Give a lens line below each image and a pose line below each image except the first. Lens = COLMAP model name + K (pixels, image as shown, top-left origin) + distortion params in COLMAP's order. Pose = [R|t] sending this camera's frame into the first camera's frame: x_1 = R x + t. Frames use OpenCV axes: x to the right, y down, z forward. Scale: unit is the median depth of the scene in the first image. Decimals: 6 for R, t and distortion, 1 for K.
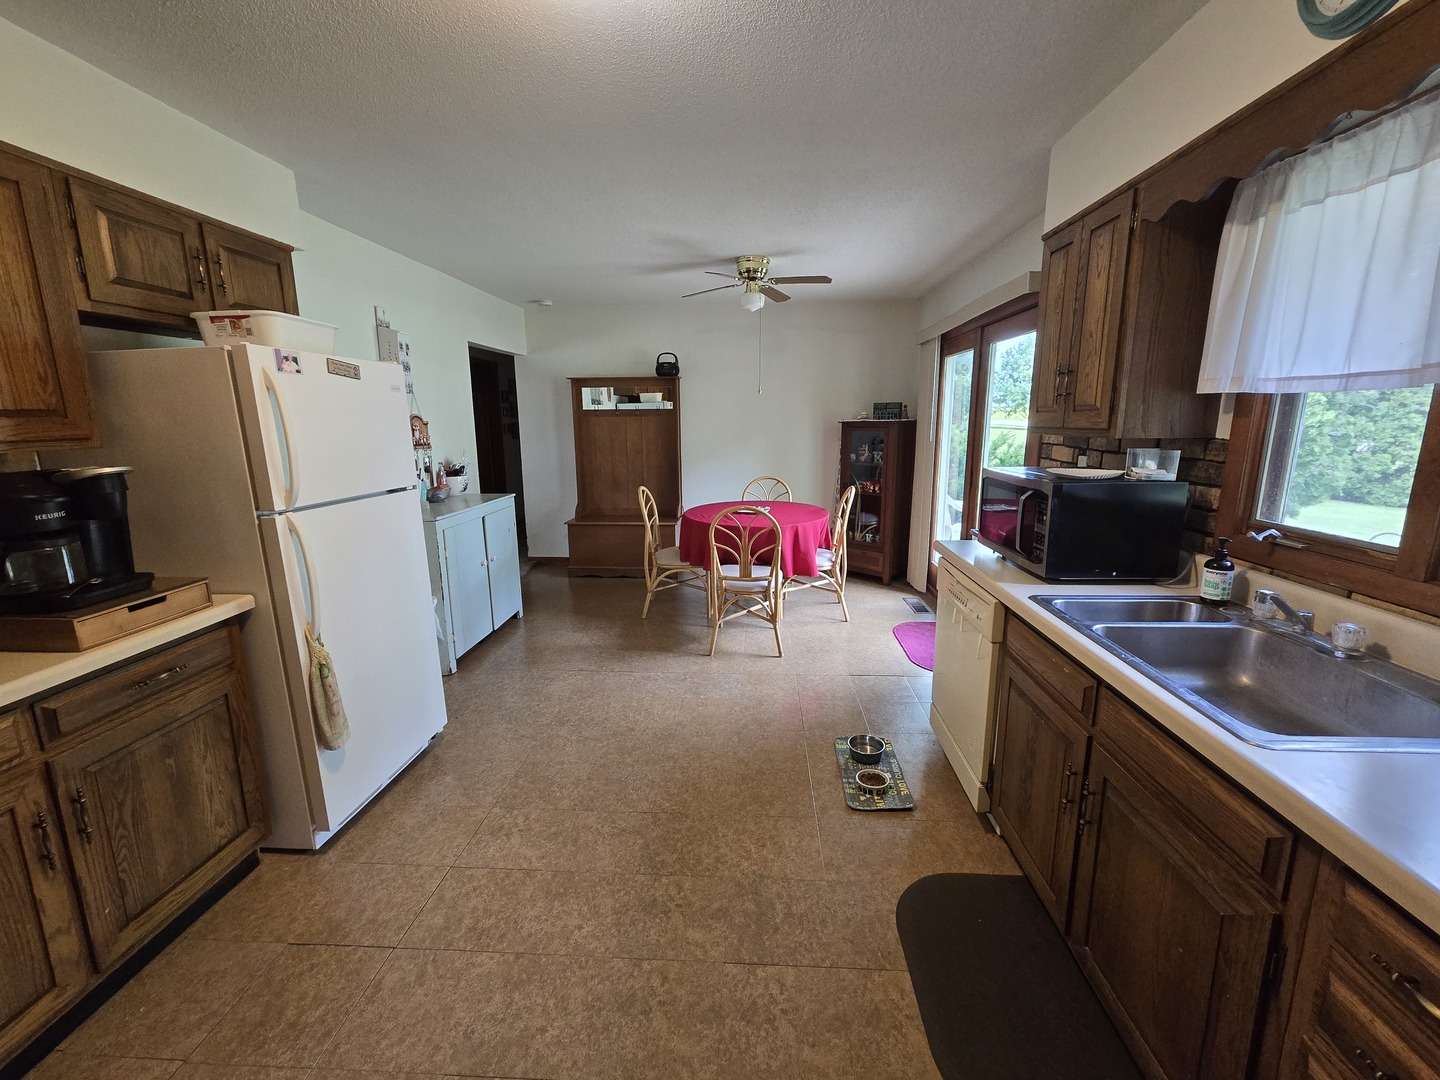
lens RADIAL K [[591.2, 0, 722.7], [0, 591.2, 529.4], [0, 0, 1]] dist [0.000102, 0.000043]
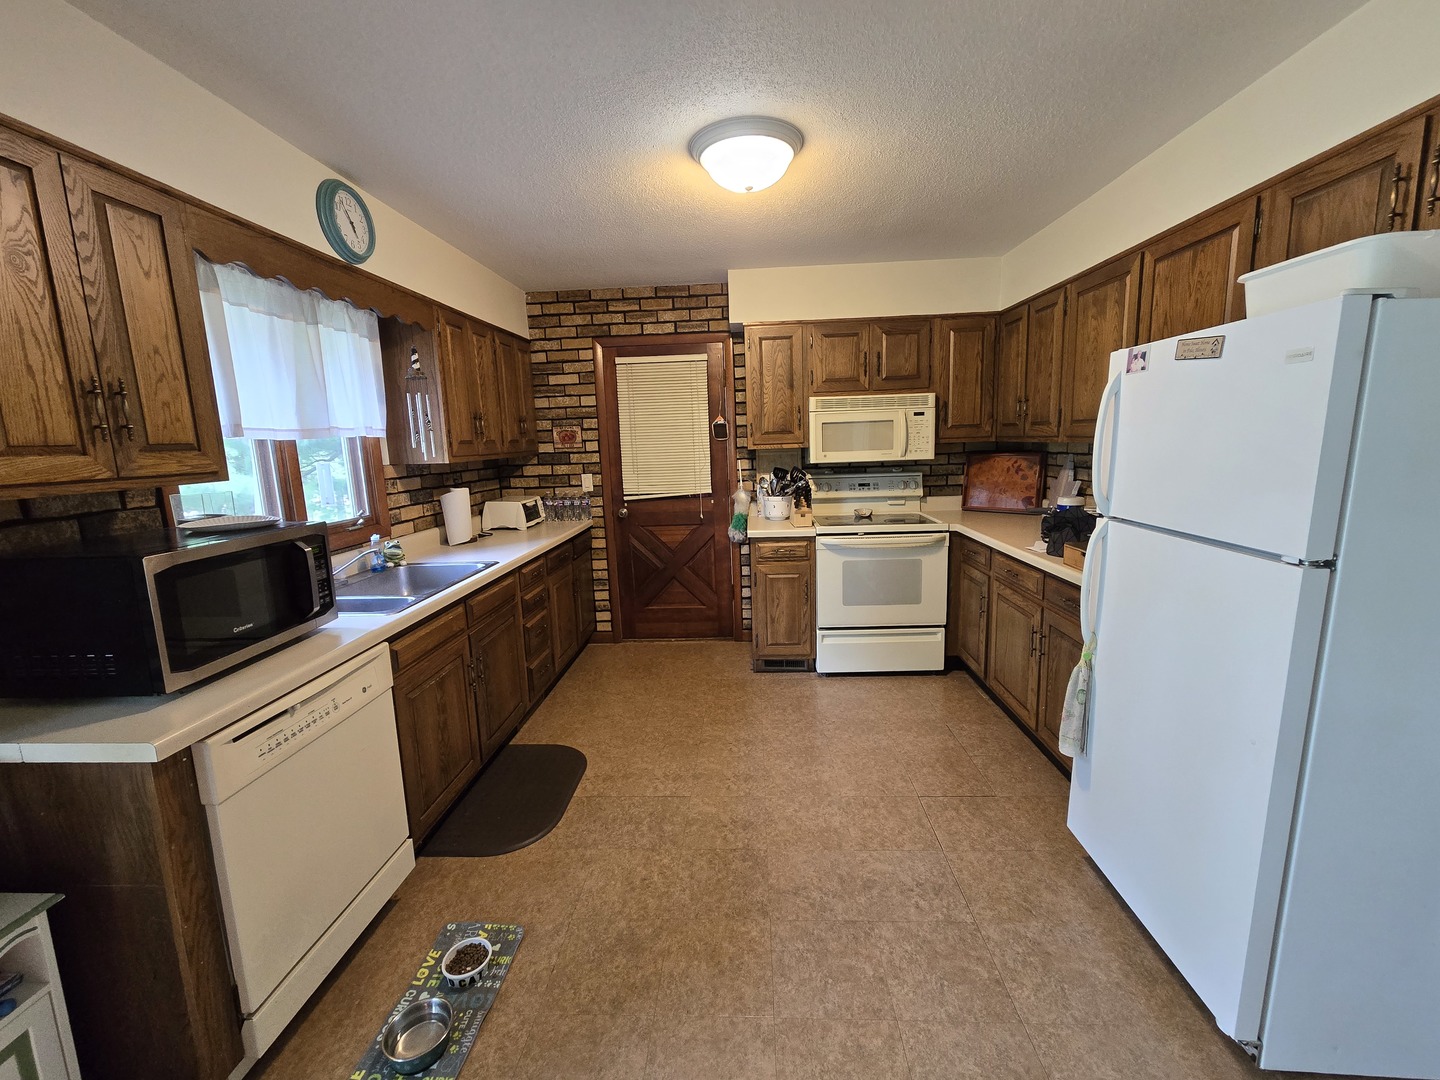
lens RADIAL K [[591.2, 0, 722.7], [0, 591.2, 529.4], [0, 0, 1]] dist [0.000102, 0.000043]
pose [[-0.999126, 0.041406, -0.005783, -0.088023], [0.037137, 0.942510, 0.332107, -0.365135], [0.019202, 0.331602, -0.943224, 1.935658]]
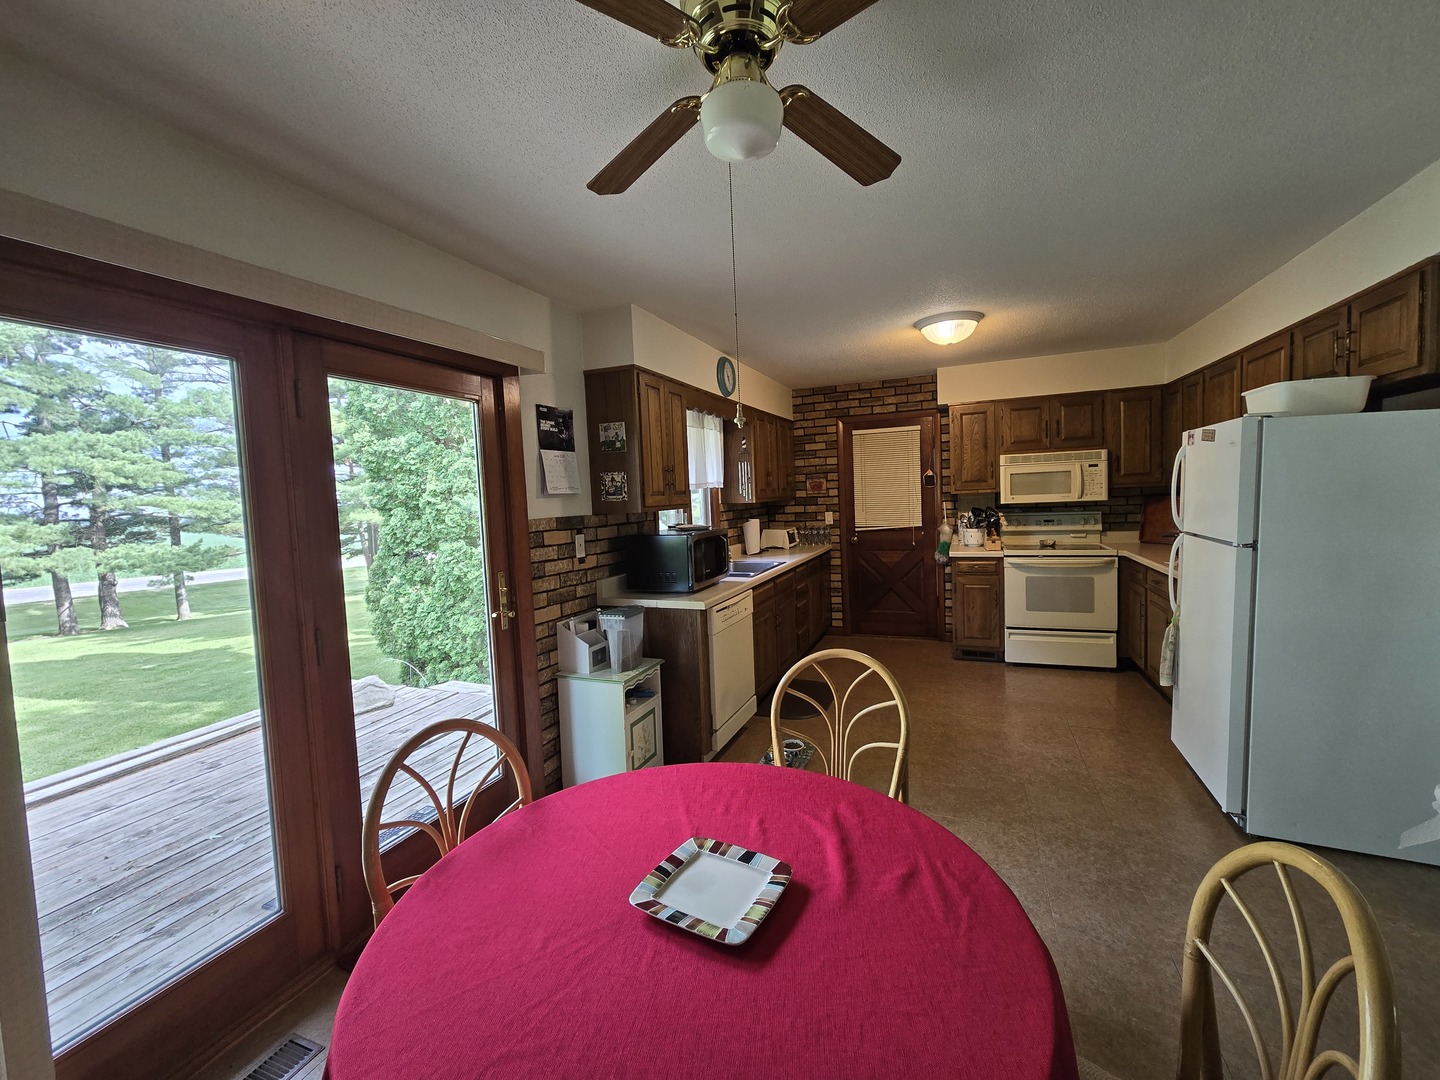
lens RADIAL K [[591.2, 0, 722.7], [0, 591.2, 529.4], [0, 0, 1]] dist [0.000102, 0.000043]
pose [[-0.946460, 0.026877, 0.321700, -0.072127], [0.106017, 0.967135, 0.231107, -0.543011], [-0.304916, 0.252839, -0.918204, 2.864548]]
